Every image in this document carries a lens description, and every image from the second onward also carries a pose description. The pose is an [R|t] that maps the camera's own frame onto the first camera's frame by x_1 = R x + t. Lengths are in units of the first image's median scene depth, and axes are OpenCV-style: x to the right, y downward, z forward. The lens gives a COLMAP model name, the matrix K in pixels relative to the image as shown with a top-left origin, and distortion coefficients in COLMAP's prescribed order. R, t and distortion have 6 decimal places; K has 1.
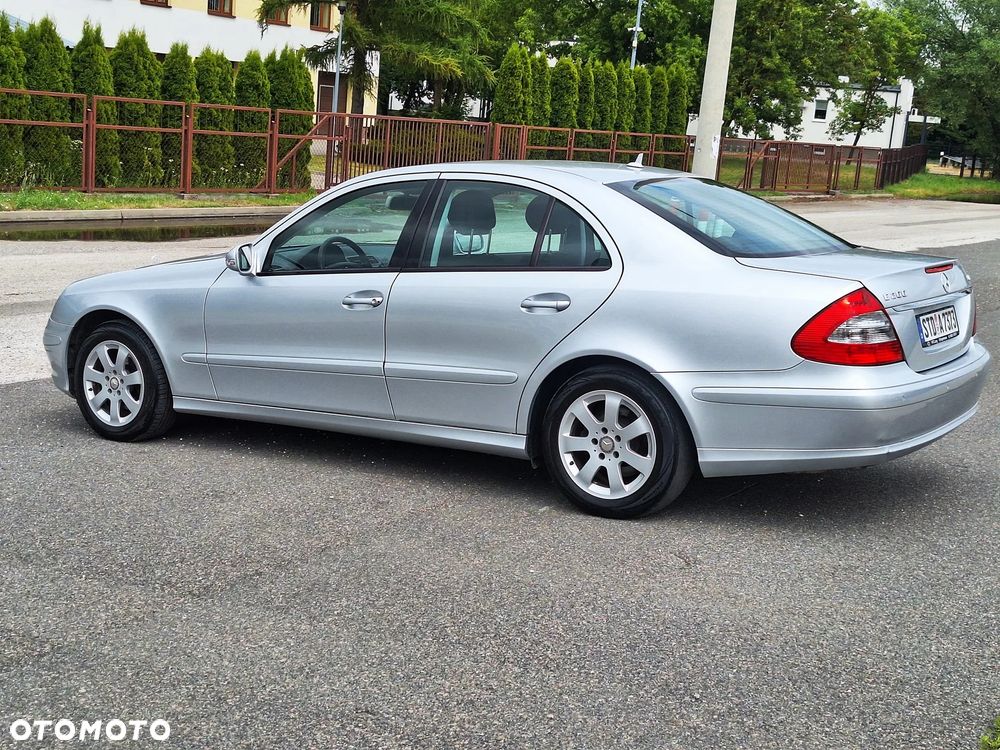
lens RADIAL K [[1429.3, 0, 500.0], [0, 1429.3, 375.0], [0, 0, 1]] dist [0.192266, -0.468899]
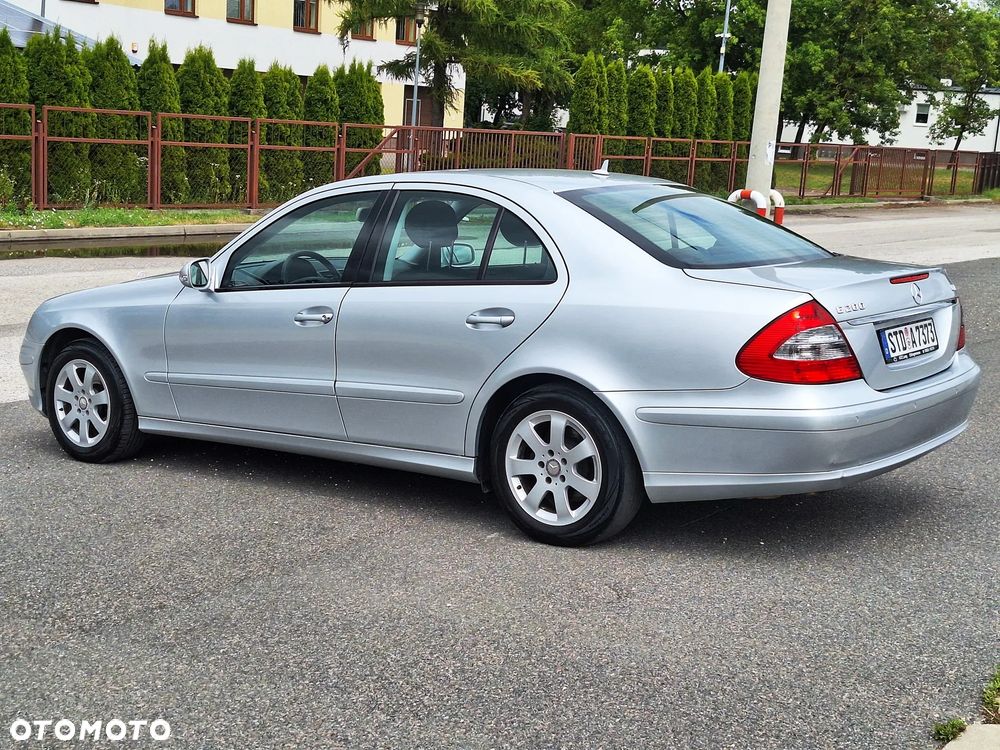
lens RADIAL K [[1429.8, 0, 510.4], [0, 1429.8, 374.5], [0, 0, 1]] dist [0.192885, -0.461646]
pose [[0.997698, -0.005207, -0.067606, 0.094891], [0.004657, 0.999955, -0.008301, -0.004574], [0.067646, 0.007967, 0.997678, 0.046963]]
